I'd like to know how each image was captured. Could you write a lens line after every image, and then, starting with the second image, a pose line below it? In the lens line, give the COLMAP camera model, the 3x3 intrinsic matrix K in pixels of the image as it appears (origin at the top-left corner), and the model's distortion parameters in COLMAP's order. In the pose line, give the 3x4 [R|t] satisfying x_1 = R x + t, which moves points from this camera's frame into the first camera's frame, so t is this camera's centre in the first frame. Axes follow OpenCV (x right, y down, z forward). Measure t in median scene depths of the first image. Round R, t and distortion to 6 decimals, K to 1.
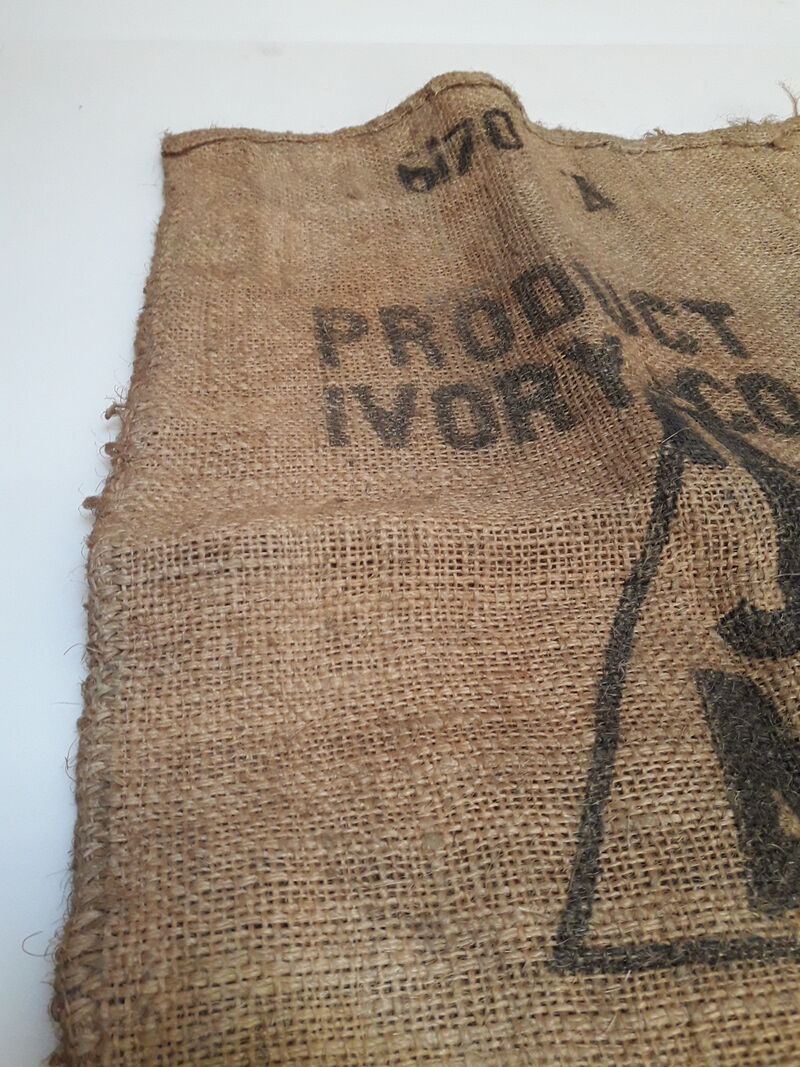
lens RADIAL K [[869.3, 0, 405.4], [0, 869.3, 536.1], [0, 0, 1]] dist [0.166065, -0.443169]
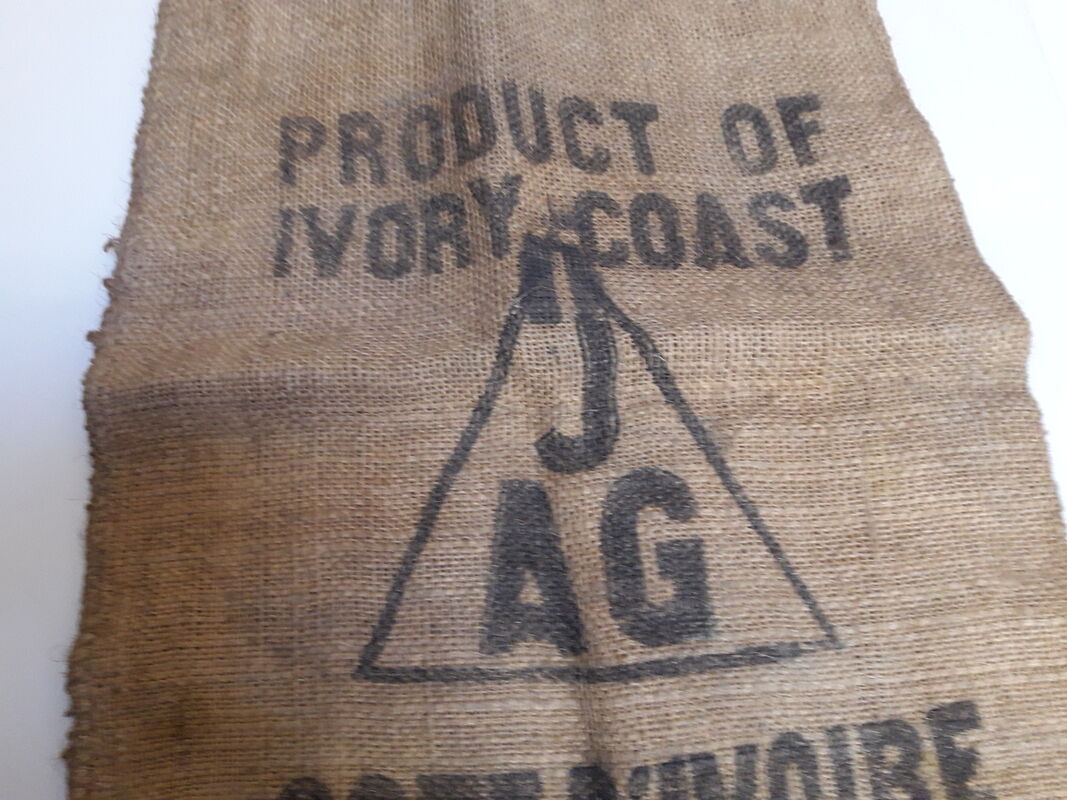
lens RADIAL K [[869.3, 0, 549.4], [0, 869.3, 406.8], [0, 0, 1]] dist [0.166065, -0.443169]
pose [[0.996218, 0.045954, -0.073738, 0.467553], [-0.014141, 0.923121, 0.384249, -0.478711], [0.085727, -0.381753, 0.920280, -0.250498]]
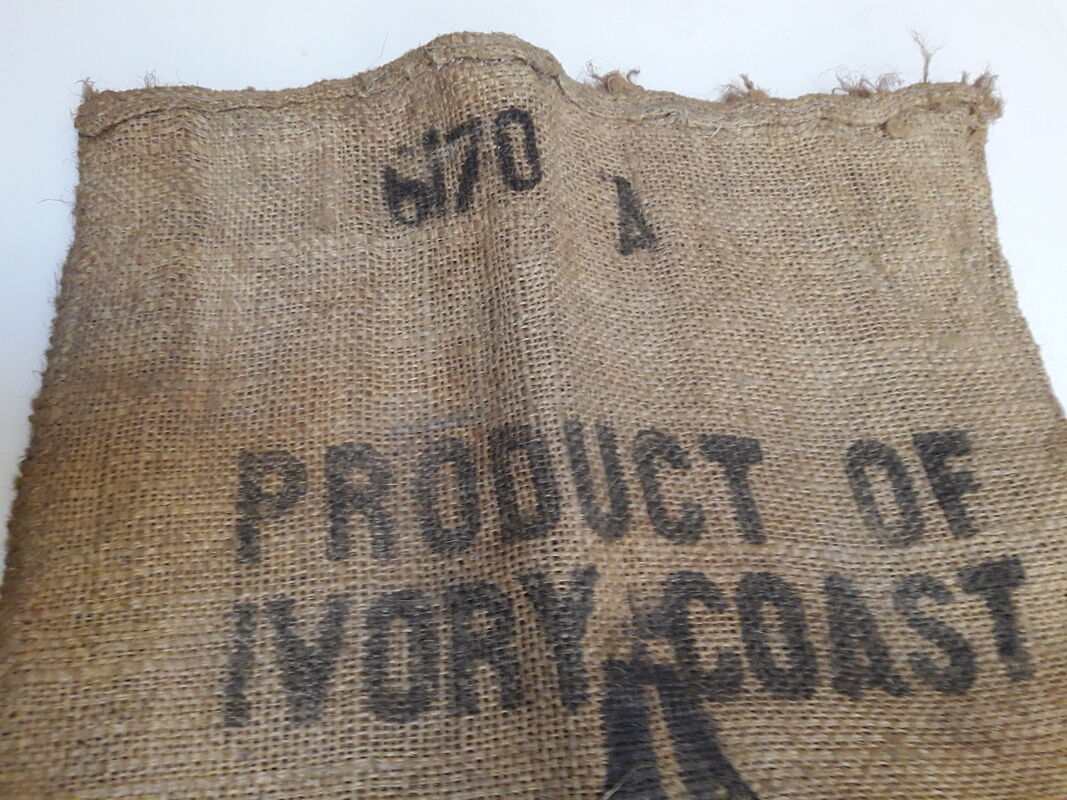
lens RADIAL K [[869.3, 0, 549.4], [0, 869.3, 406.8], [0, 0, 1]] dist [0.166065, -0.443169]
pose [[0.997518, 0.064097, 0.029140, 0.202329], [-0.069991, 0.947748, 0.311248, -0.759716], [-0.007667, -0.312515, 0.949882, 0.321265]]
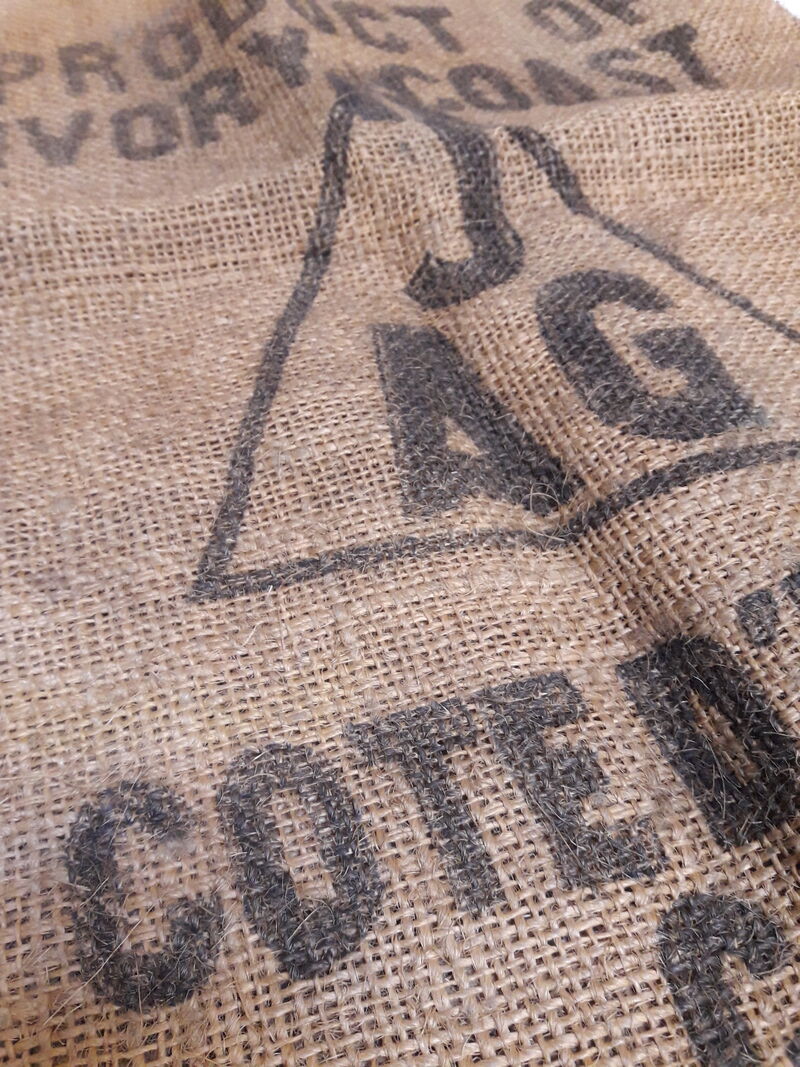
lens RADIAL K [[873.3, 0, 409.1], [0, 873.3, 536.1], [0, 0, 1]] dist [0.101115, -0.235809]
pose [[0.984891, -0.156990, 0.073095, 0.243226], [0.149231, 0.983560, 0.101686, 0.263336], [-0.087857, -0.089242, 0.992128, 0.046375]]
